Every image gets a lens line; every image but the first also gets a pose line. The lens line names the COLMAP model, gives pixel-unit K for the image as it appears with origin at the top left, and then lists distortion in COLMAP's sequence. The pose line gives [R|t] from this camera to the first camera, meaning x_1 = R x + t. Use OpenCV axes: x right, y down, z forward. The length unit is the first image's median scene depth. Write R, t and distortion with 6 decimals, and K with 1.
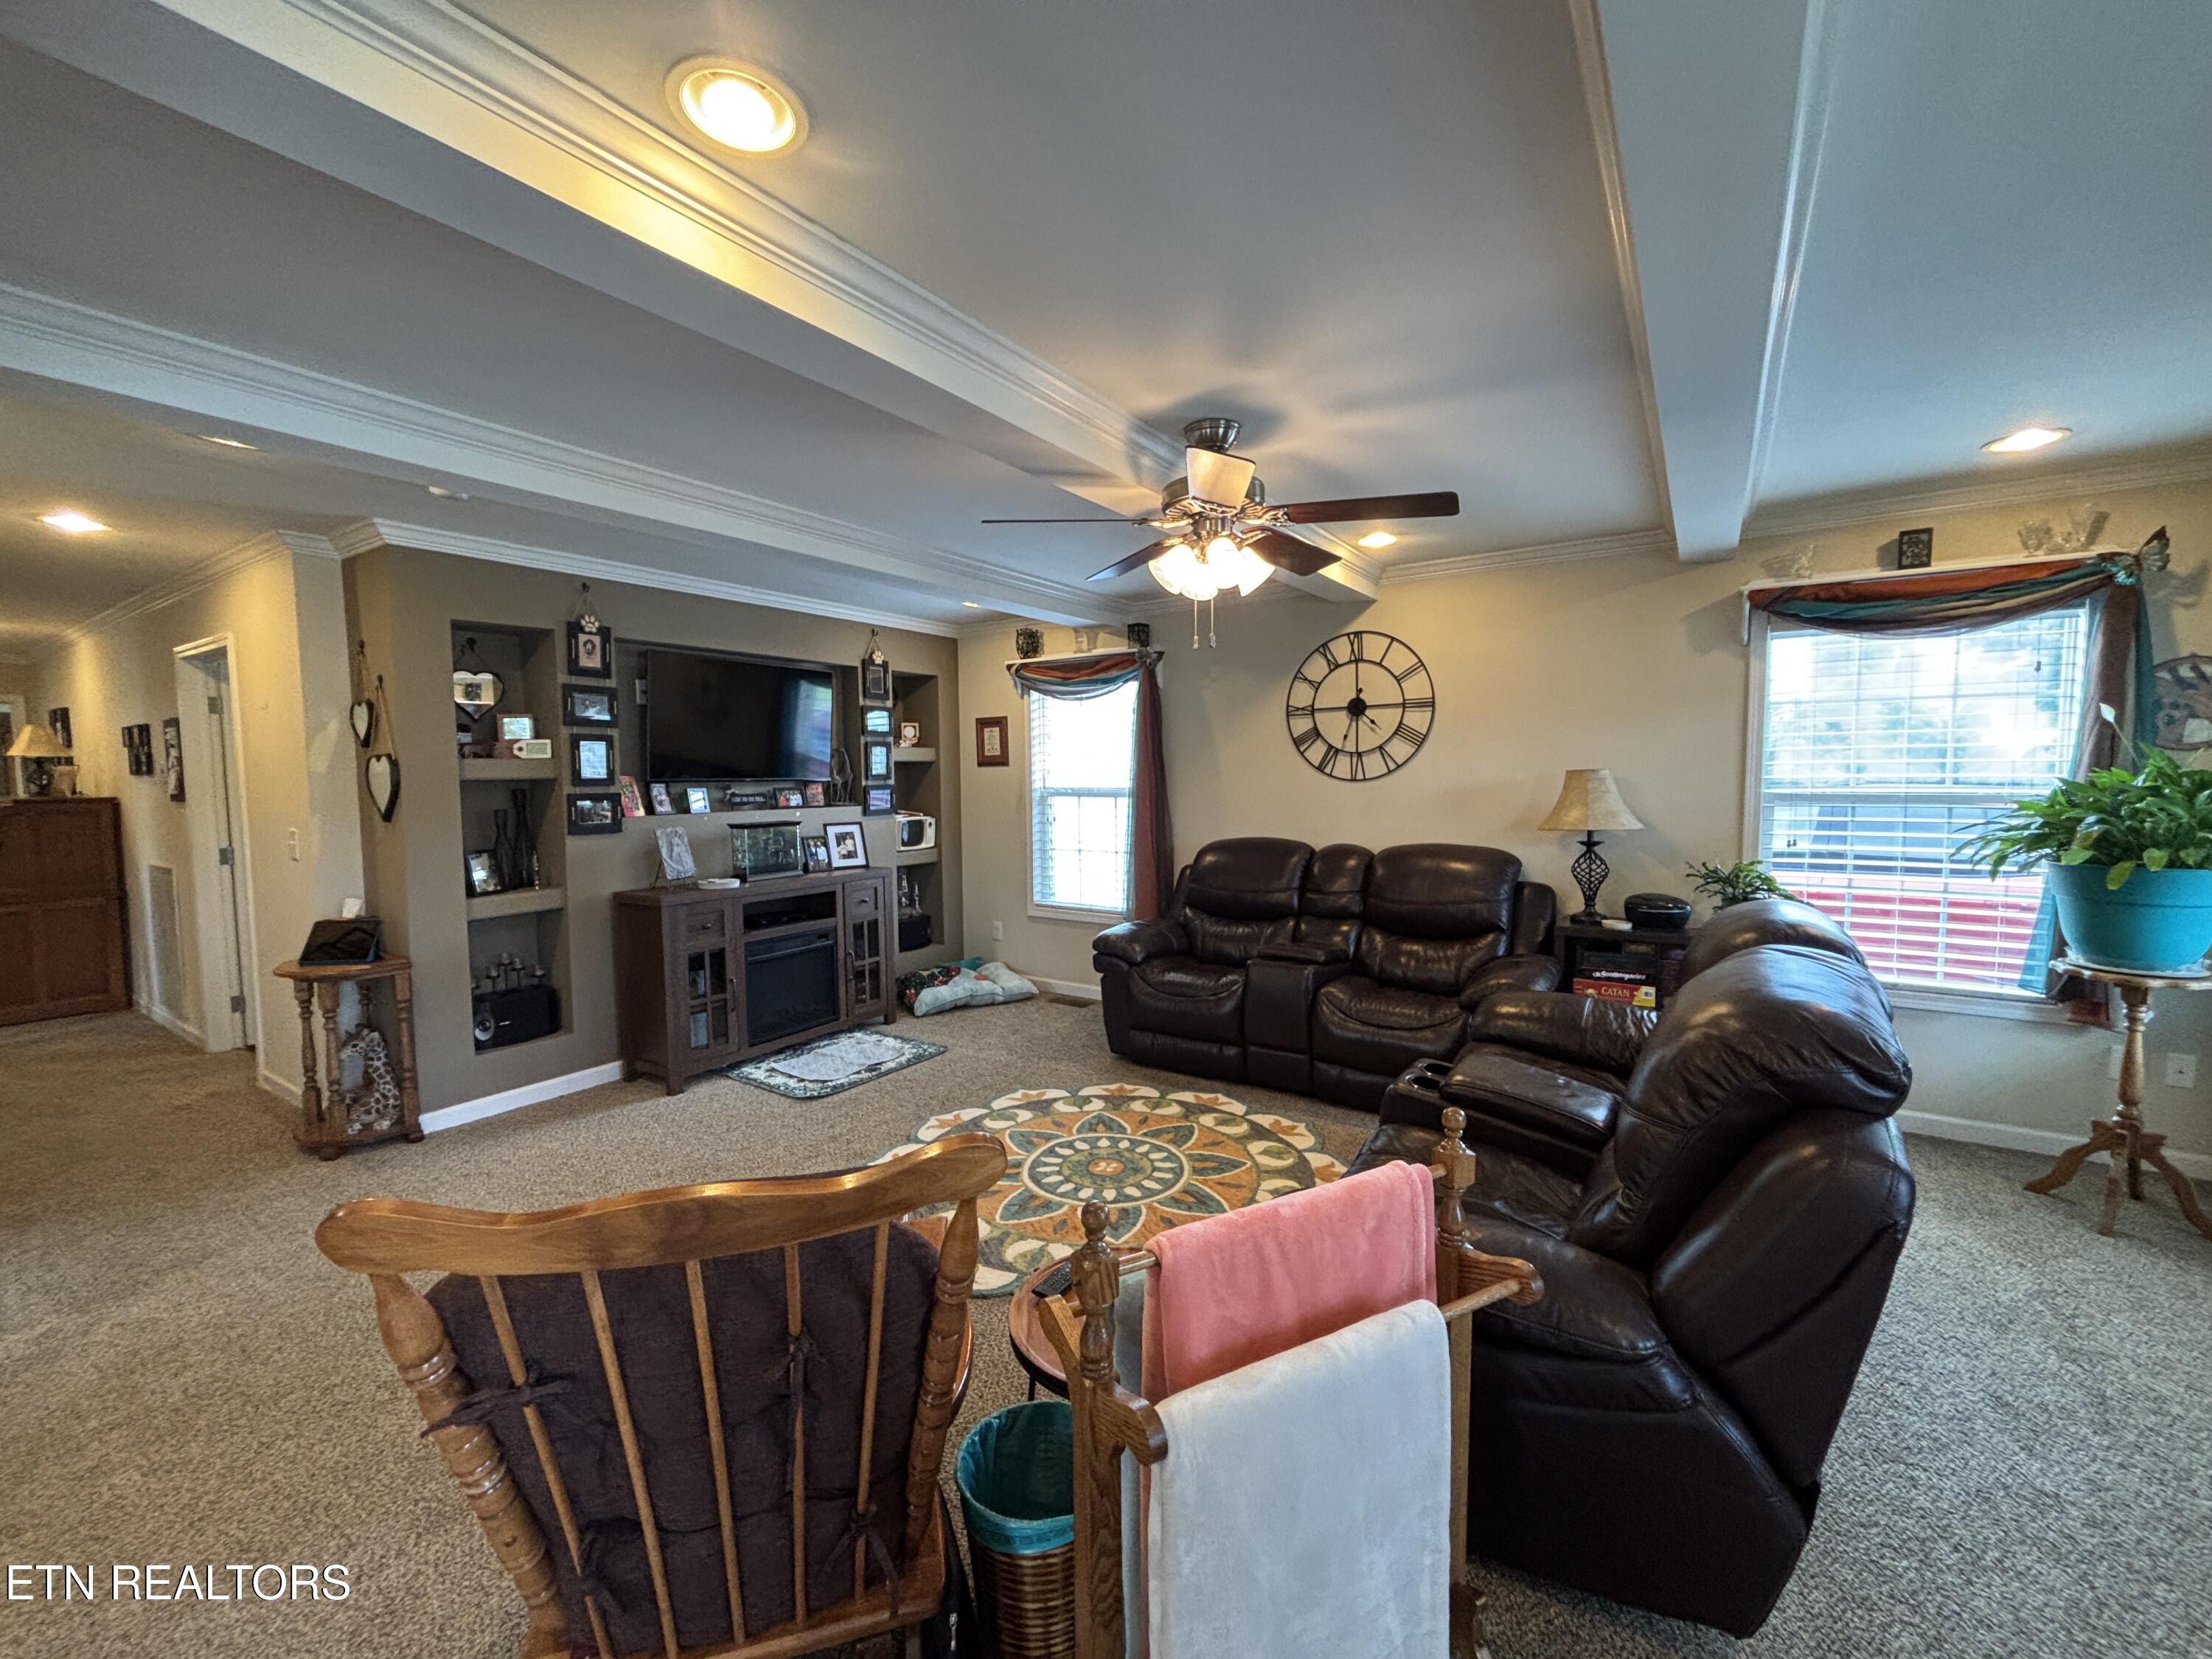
lens RADIAL K [[896.4, 0, 1099.5], [0, 896.4, 829.8], [0, 0, 1]] dist [0.006218, -0.002111]
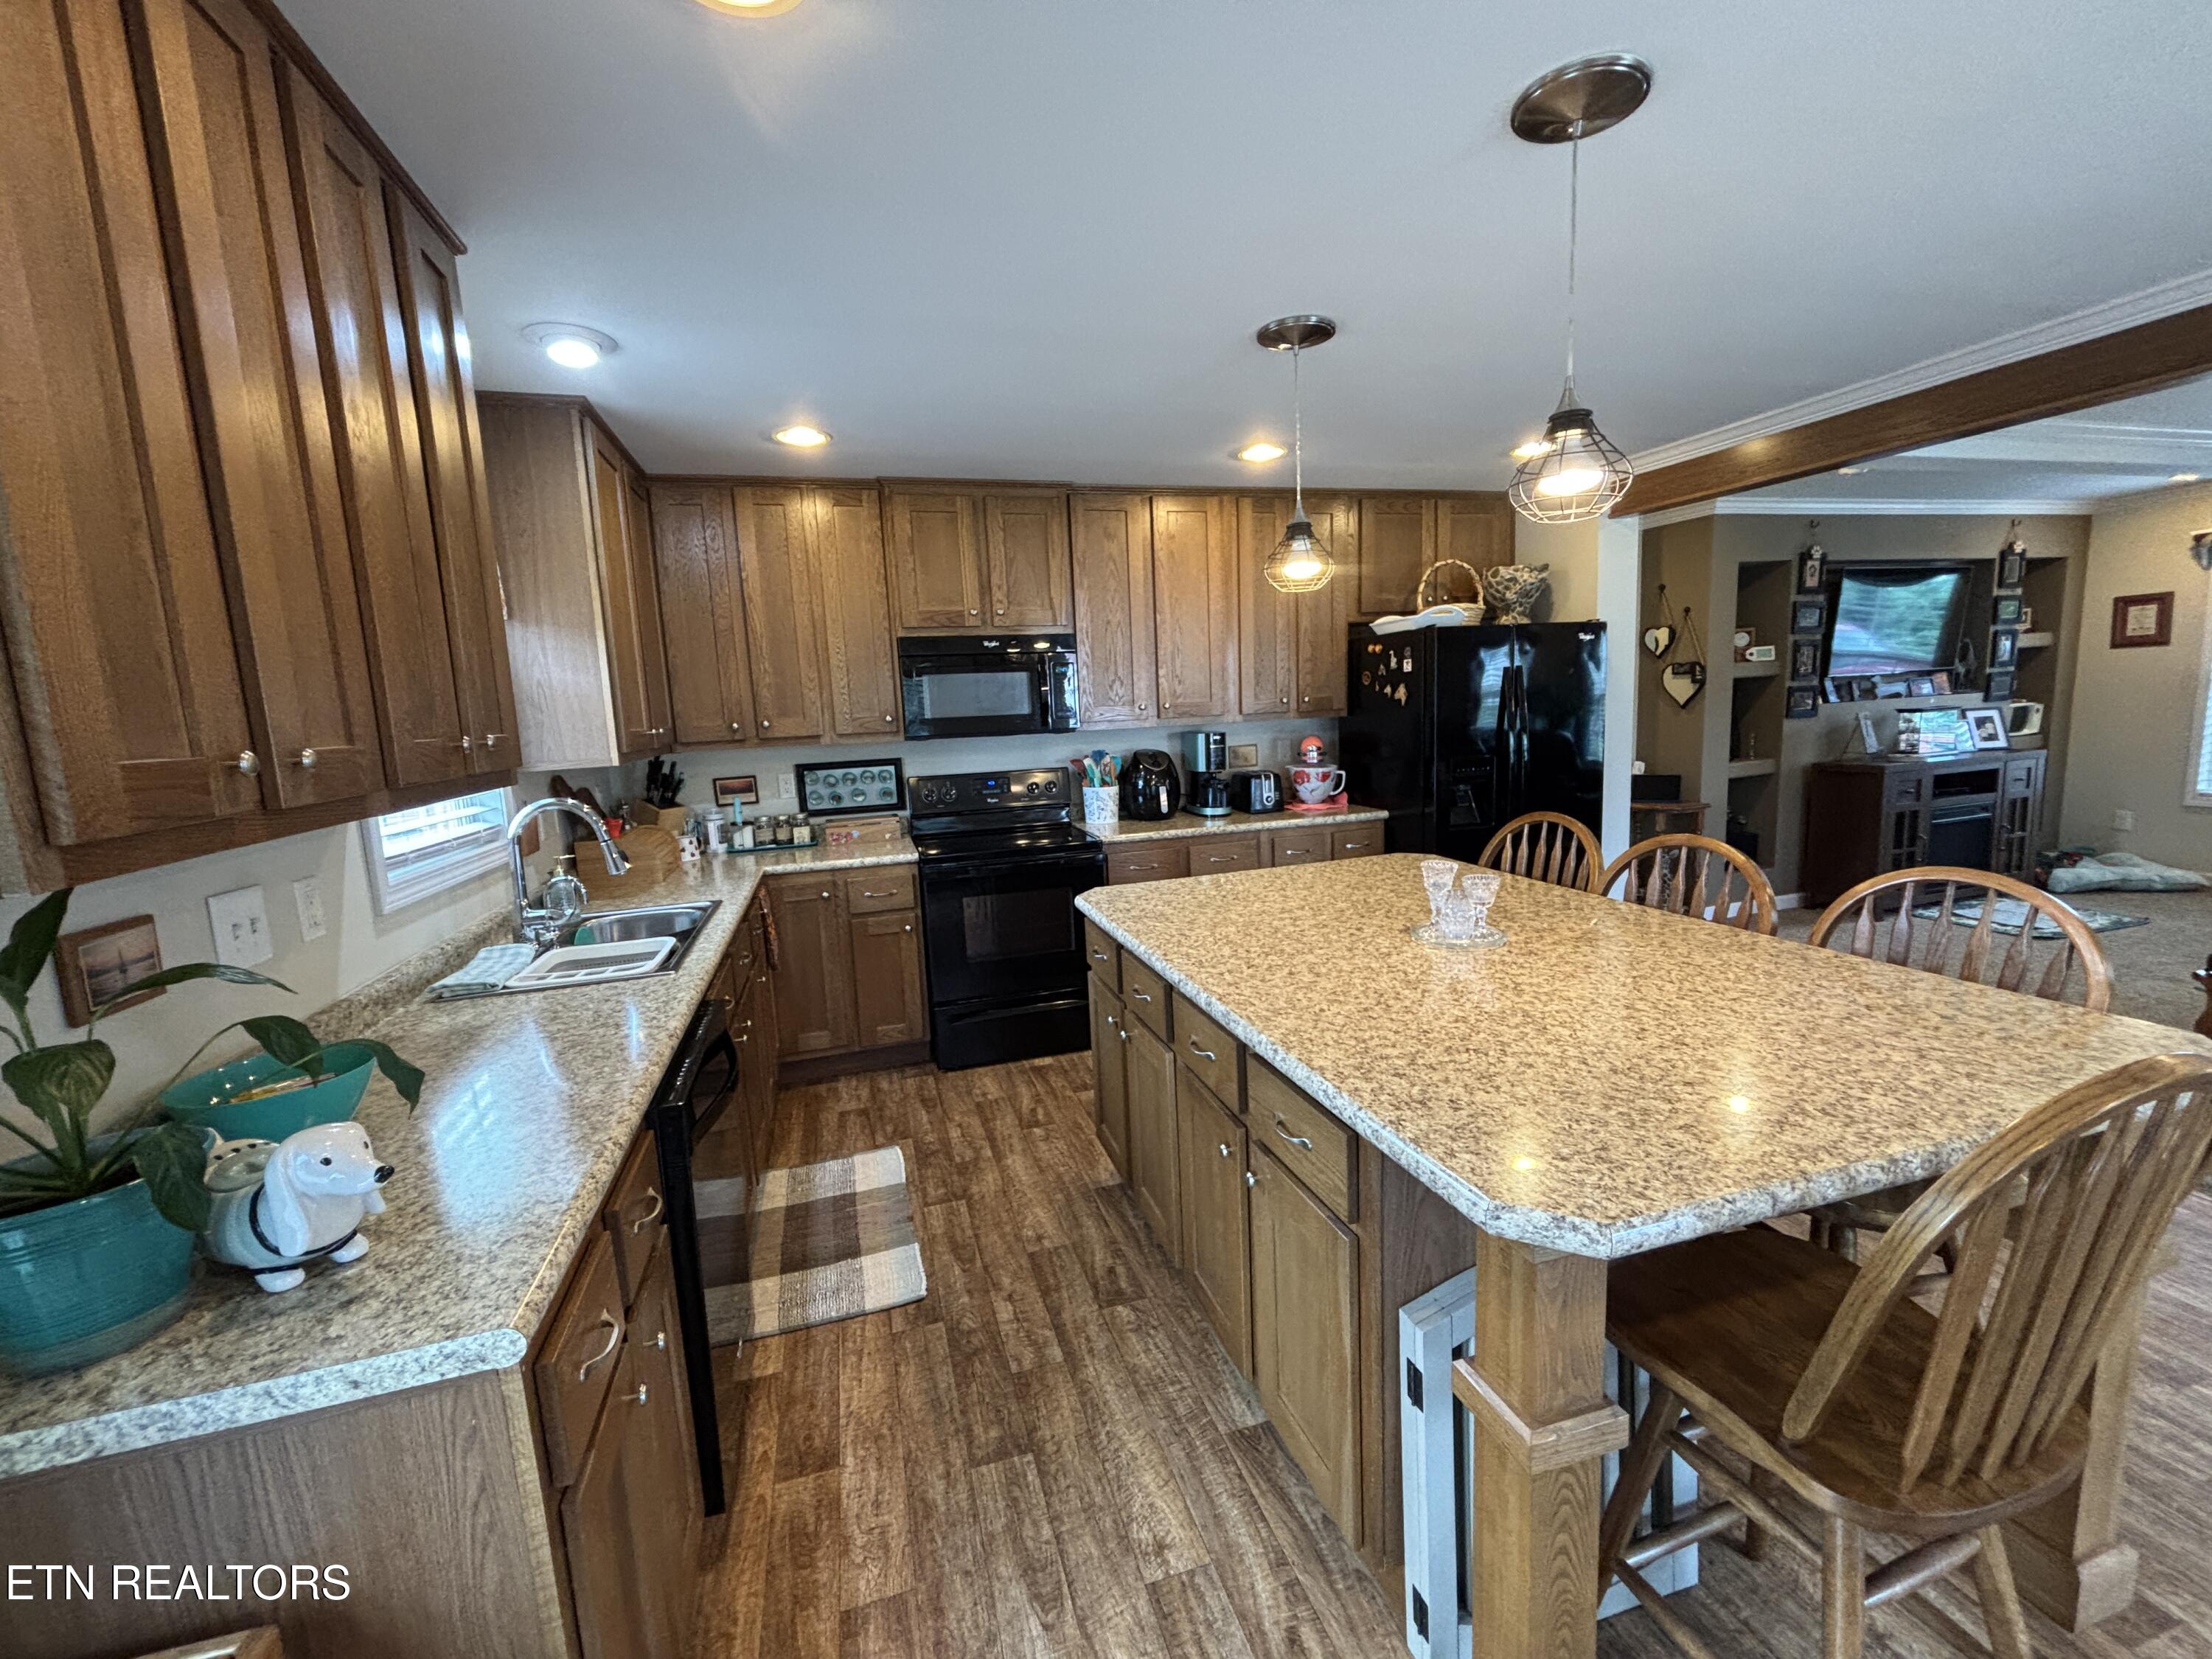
lens RADIAL K [[896.4, 0, 1105.8], [0, 896.4, 833.5], [0, 0, 1]] dist [0.006218, -0.002111]
pose [[0.772734, 0.062901, -0.631605, -0.495016], [0.003031, 0.994701, 0.102770, 0.034195], [0.634722, -0.081328, 0.768449, -0.632709]]
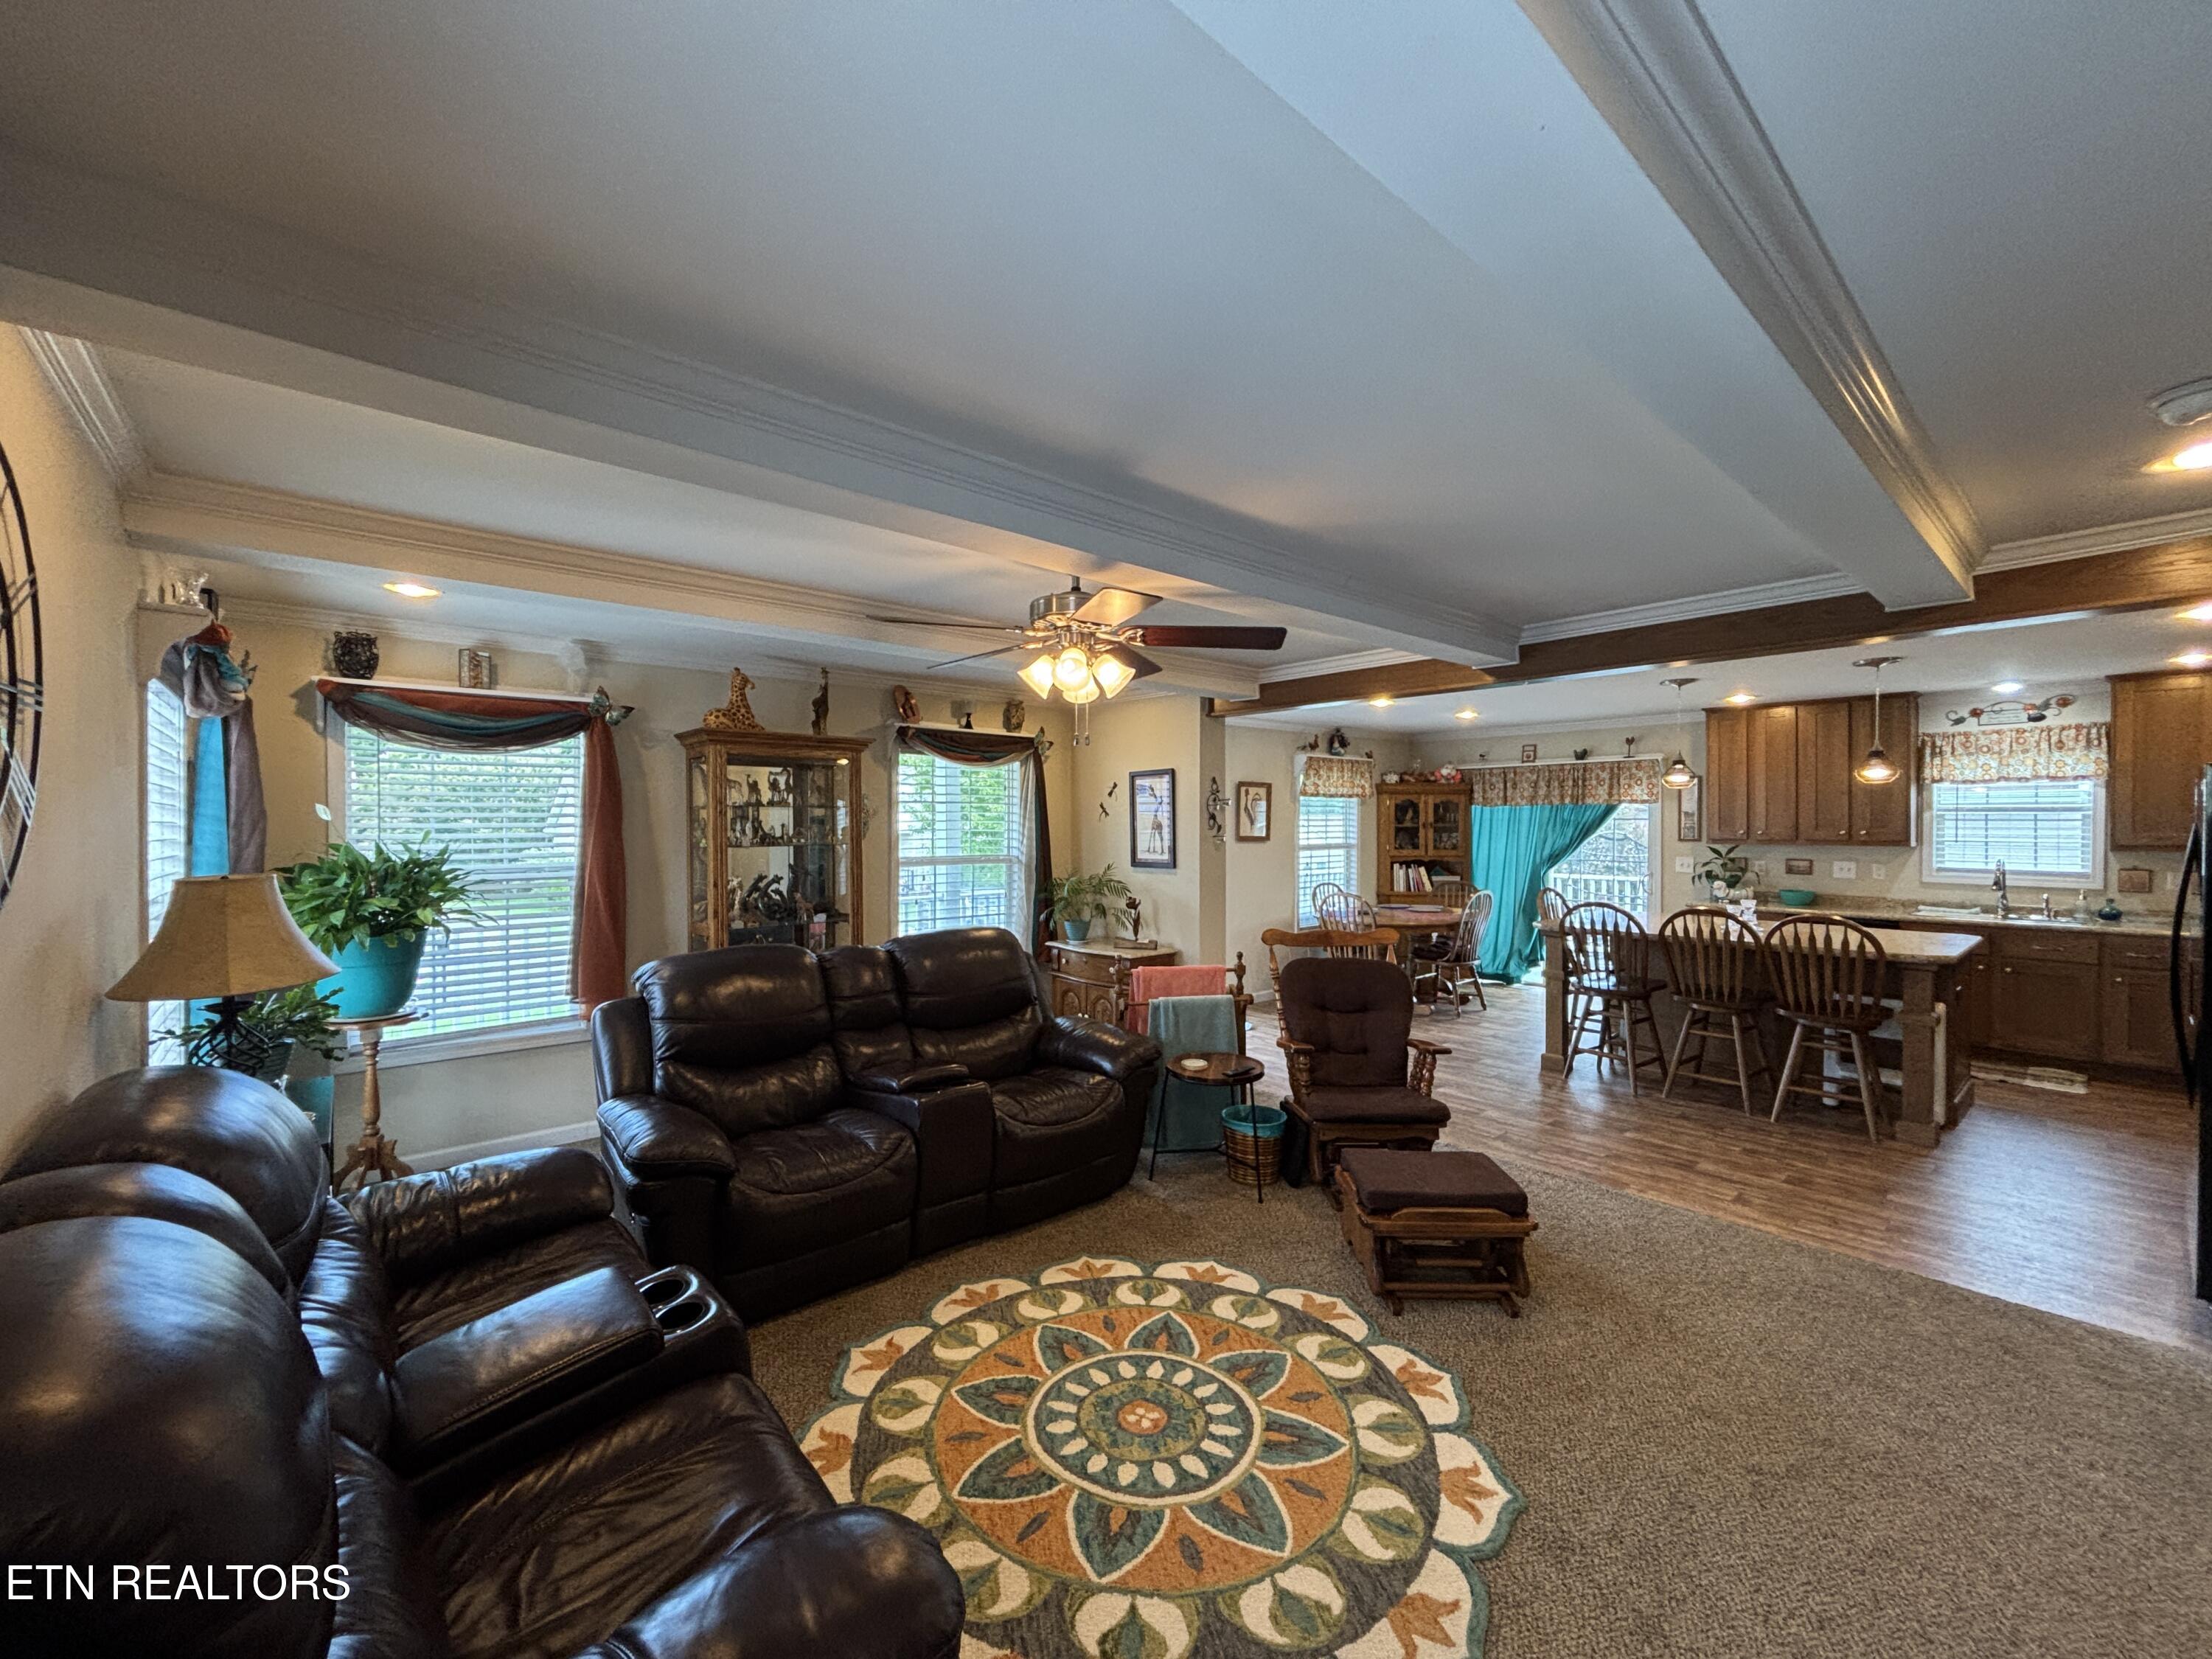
lens RADIAL K [[896.4, 0, 1100.1], [0, 896.4, 826.3], [0, 0, 1]] dist [0.006218, -0.002111]
pose [[-0.965639, 0.010852, 0.259662, -0.114218], [0.027994, 0.997658, 0.062412, -0.106619], [-0.258376, 0.067537, -0.963681, 1.264331]]
